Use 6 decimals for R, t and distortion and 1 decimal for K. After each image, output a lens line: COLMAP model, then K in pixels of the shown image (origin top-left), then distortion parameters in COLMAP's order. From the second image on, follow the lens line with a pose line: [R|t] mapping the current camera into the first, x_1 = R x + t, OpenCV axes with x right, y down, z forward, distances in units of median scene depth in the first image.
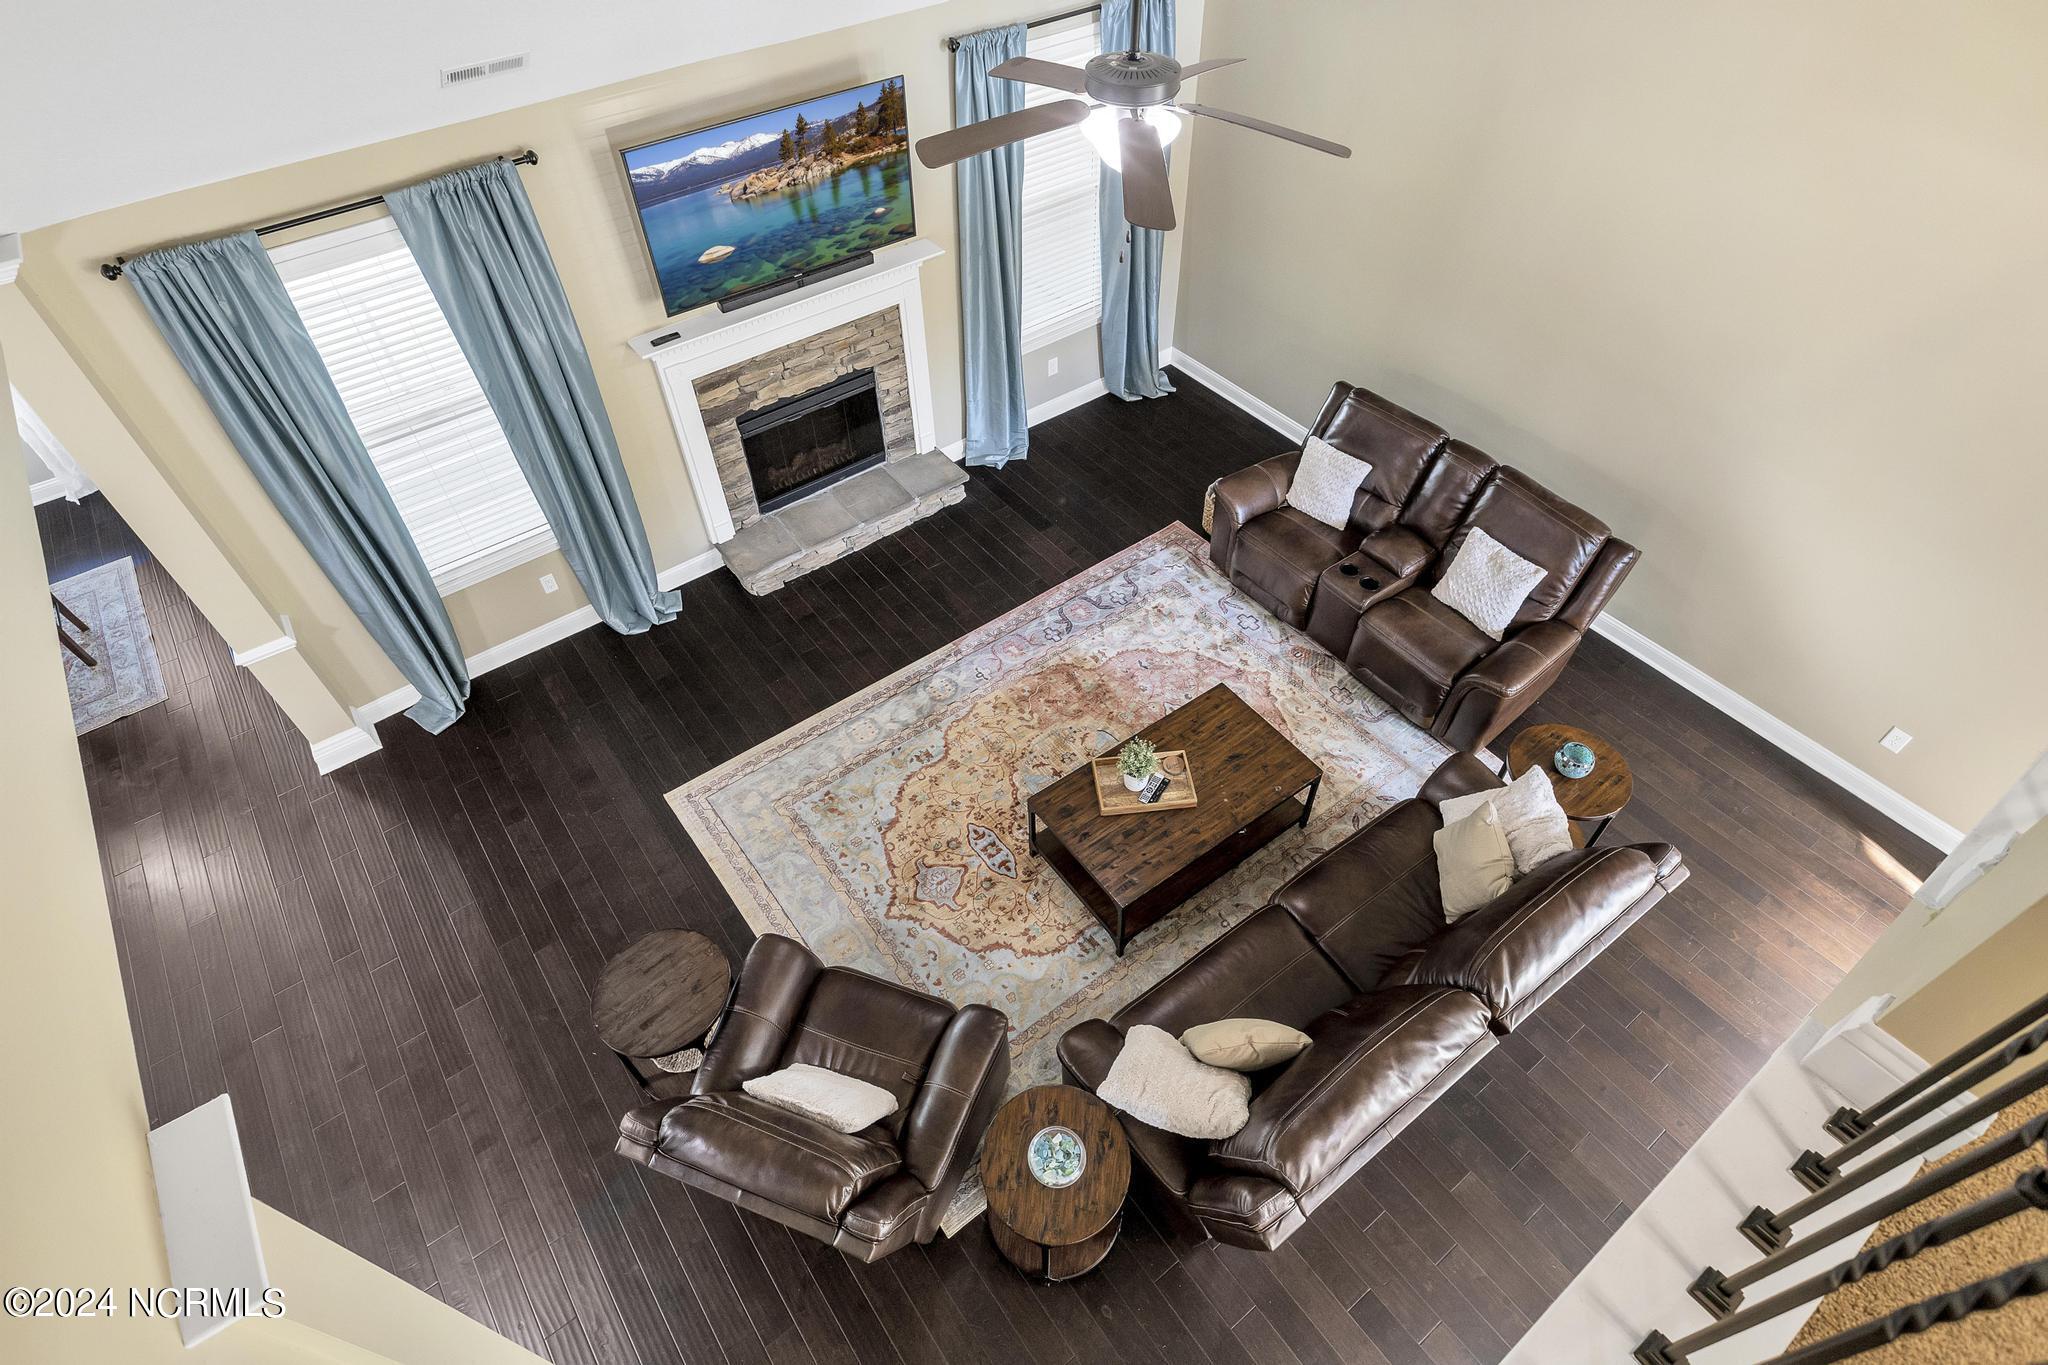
lens RADIAL K [[1085.4, 0, 1020.6], [0, 1085.4, 689.4], [0, 0, 1]] dist [0.036307, 0.000090]
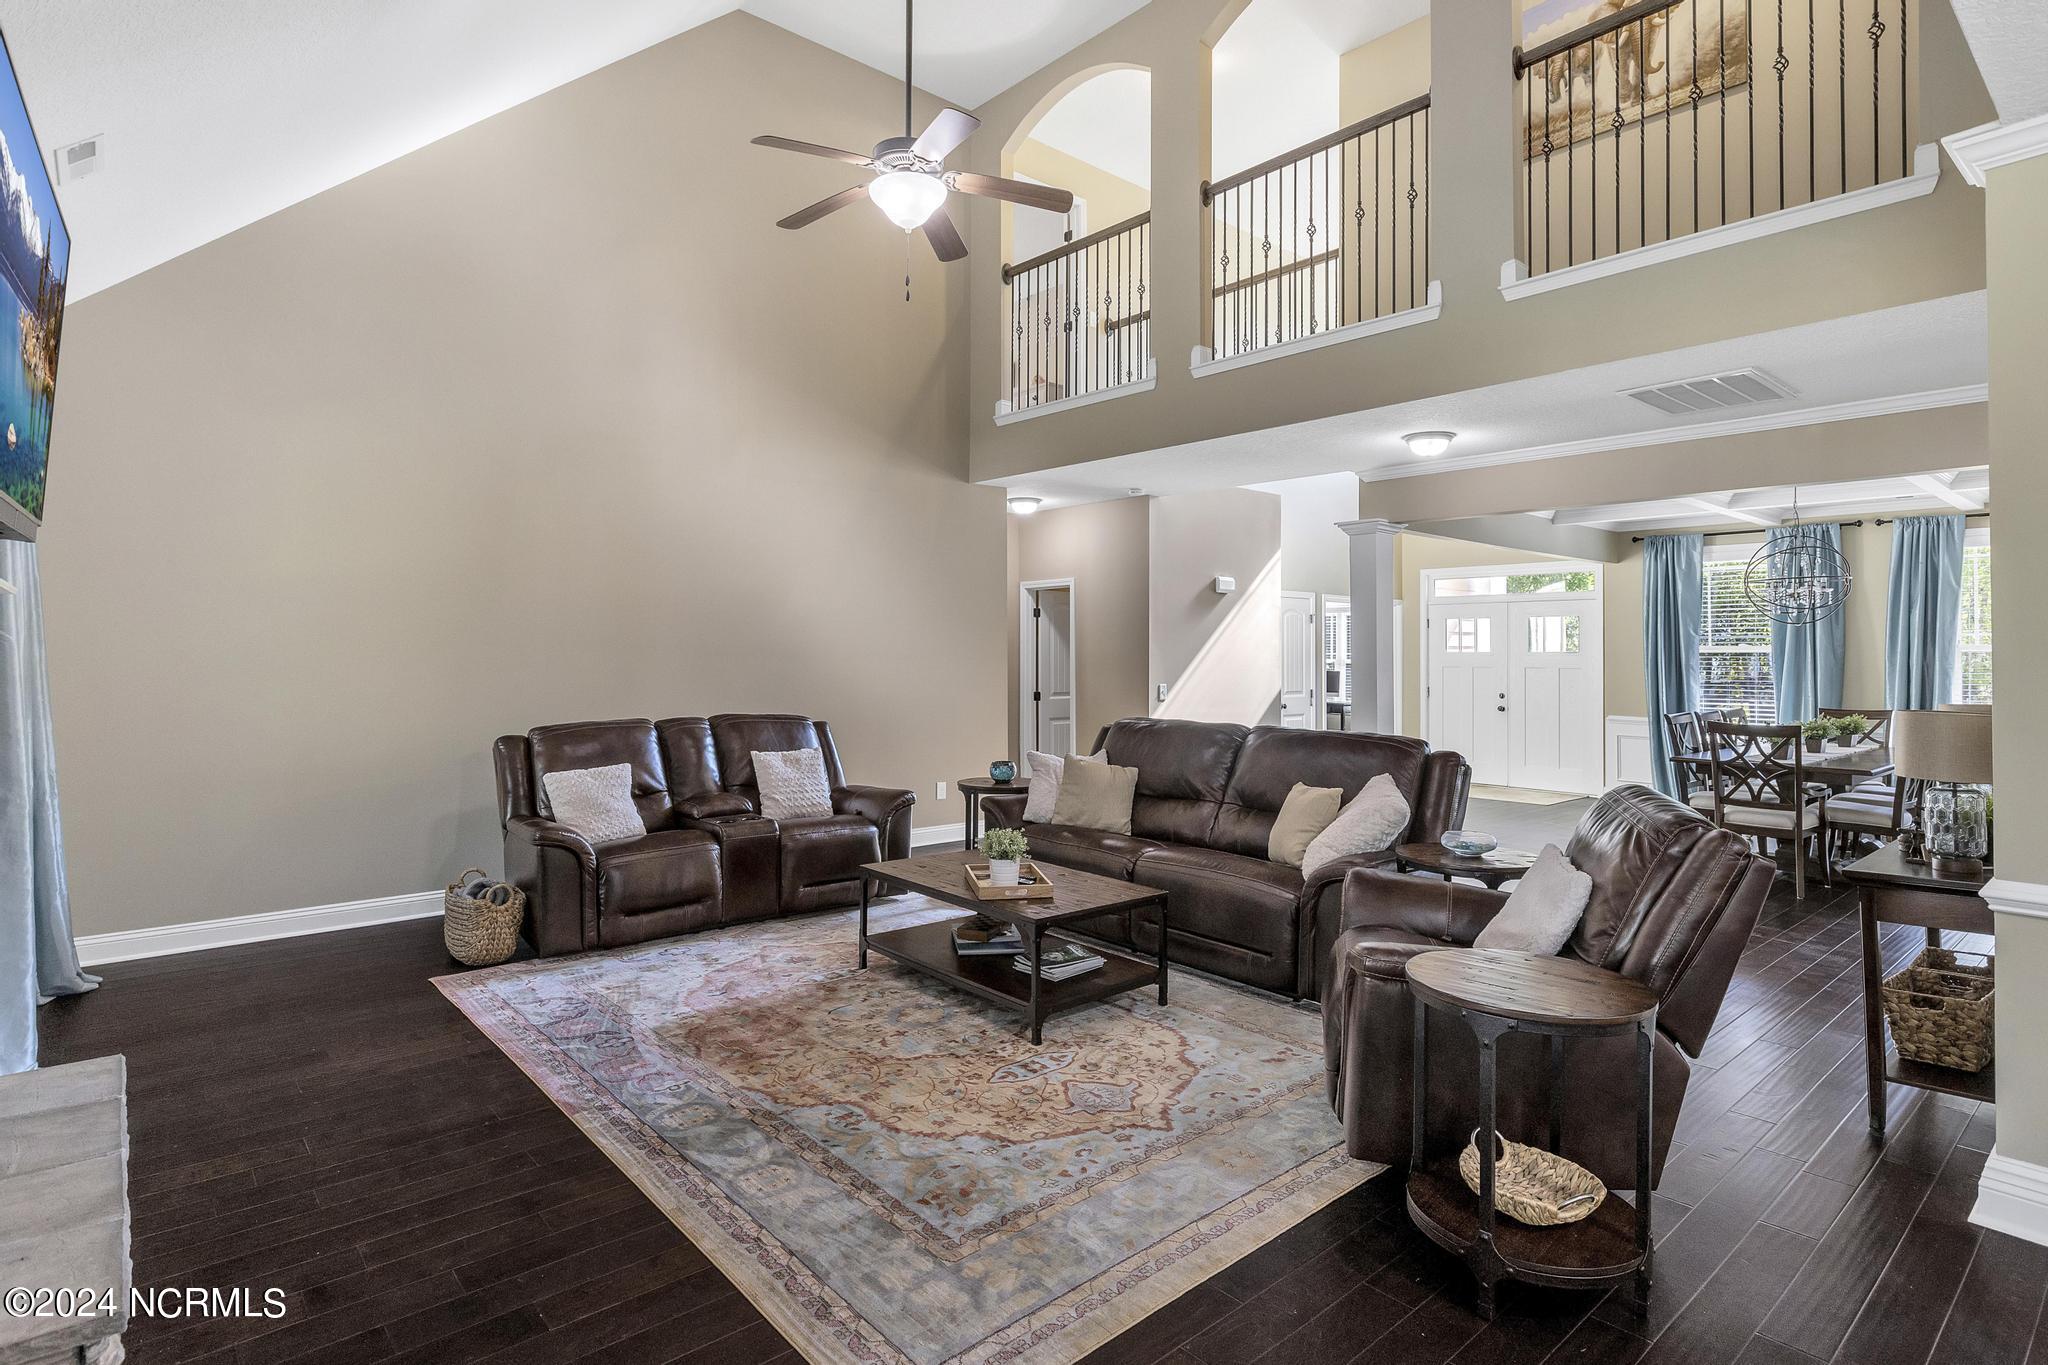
lens RADIAL K [[1063.0, 0, 1025.3], [0, 1063.0, 636.8], [0, 0, 1]] dist [0.000203, 0.000565]
pose [[-0.081185, 0.039538, 0.995915, -0.691286], [0.740247, 0.671490, 0.033685, -0.061105], [-0.667415, 0.739958, -0.083783, 0.834439]]
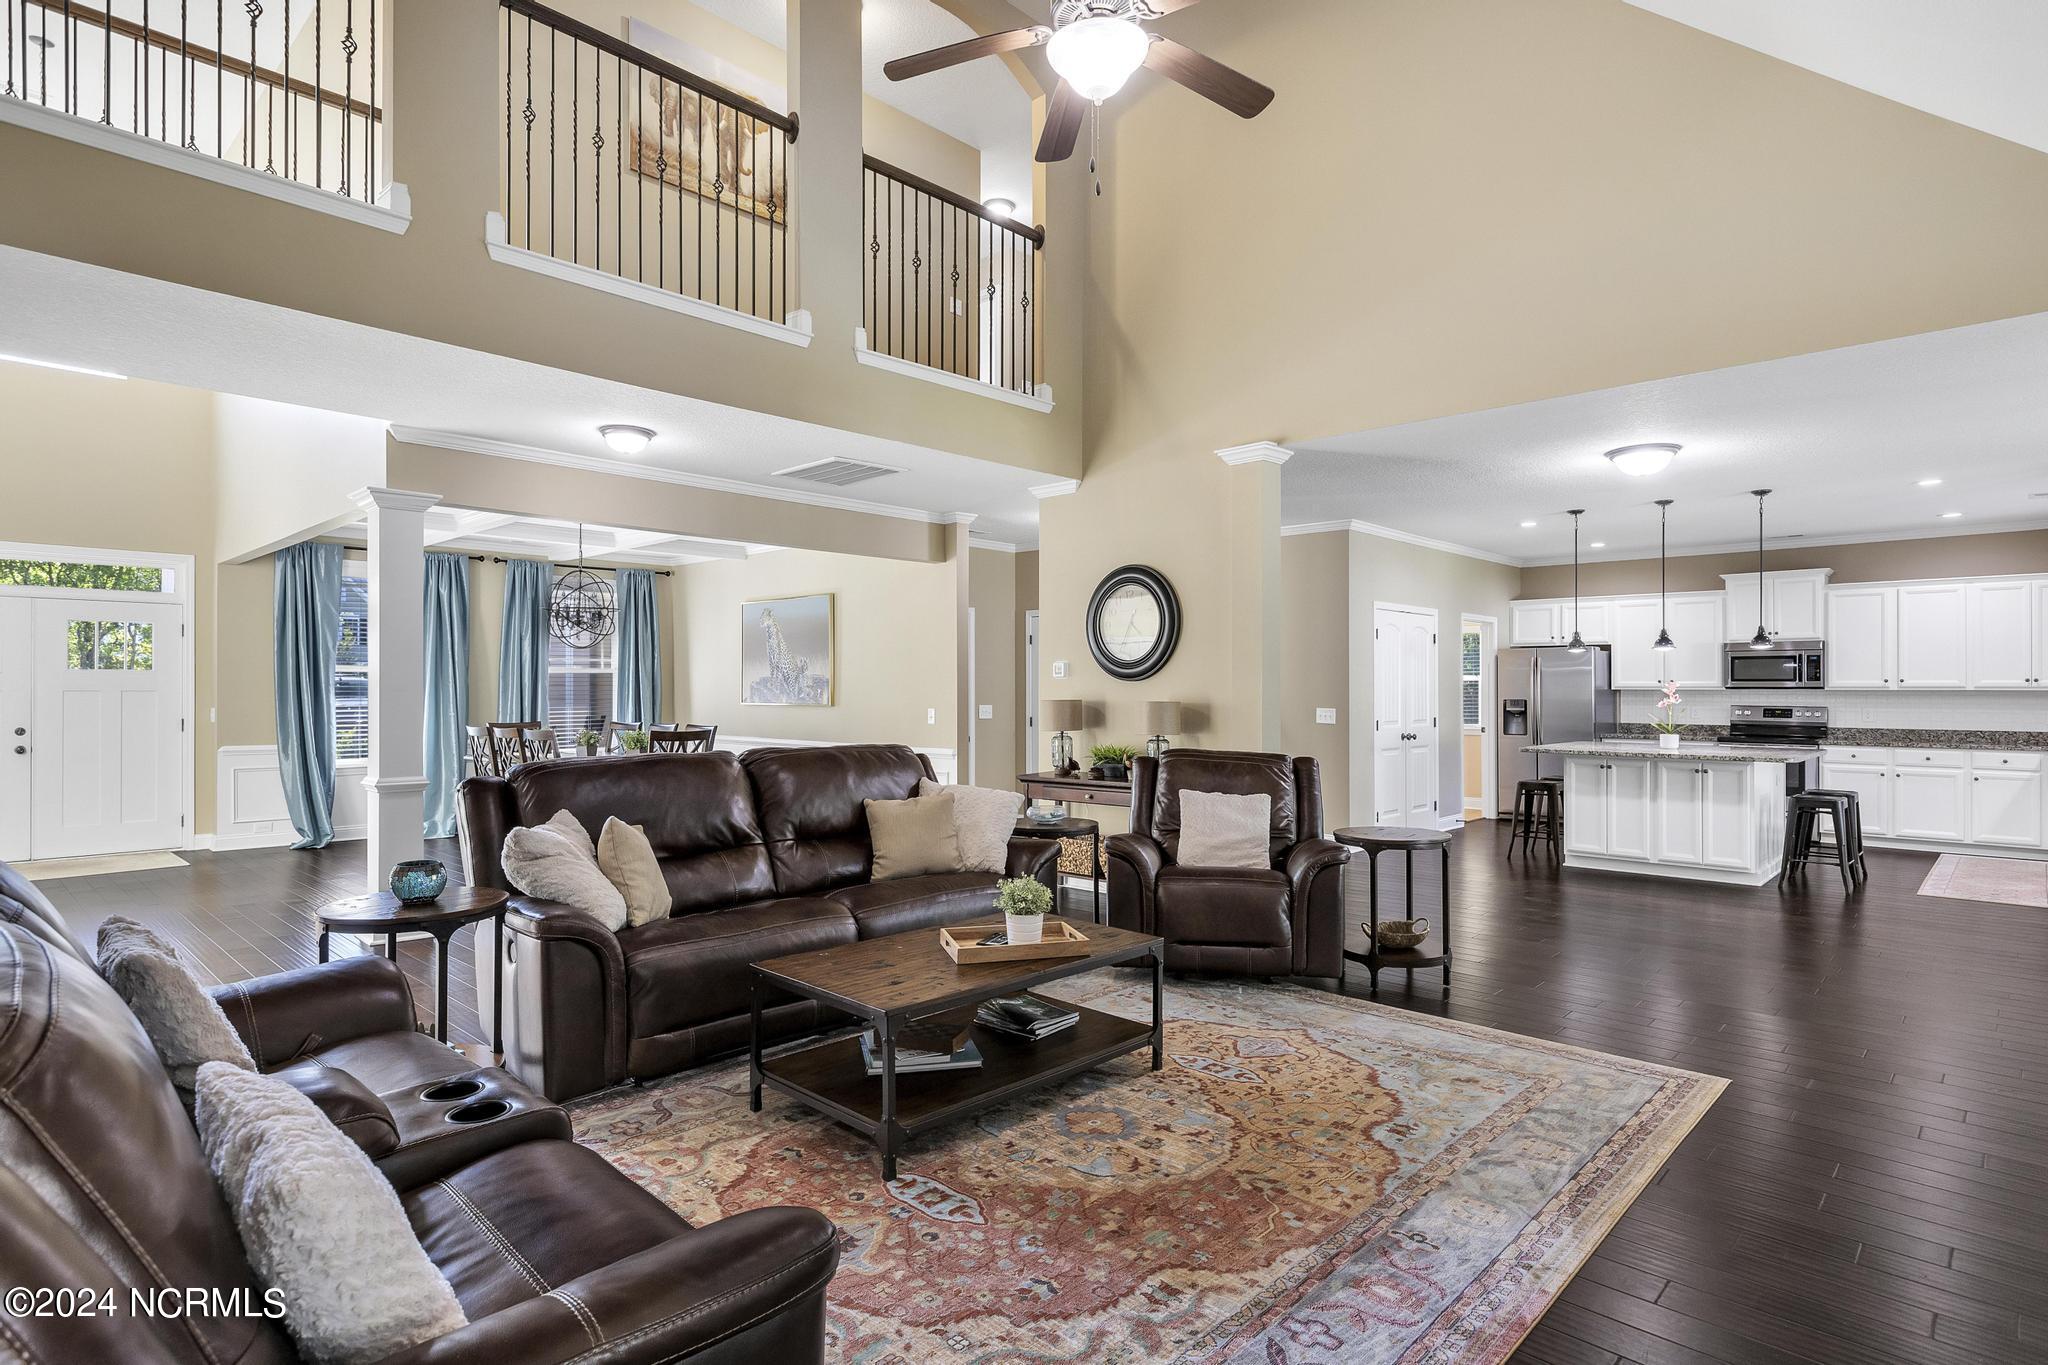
lens RADIAL K [[1064.1, 0, 1047.7], [0, 1064.1, 685.0], [0, 0, 1]] dist [0.000514, 0.000117]
pose [[-0.982051, 0.020807, -0.187465, 0.184651], [-0.125581, 0.669447, 0.732168, -0.490578], [0.140733, 0.742568, -0.654818, 1.211962]]
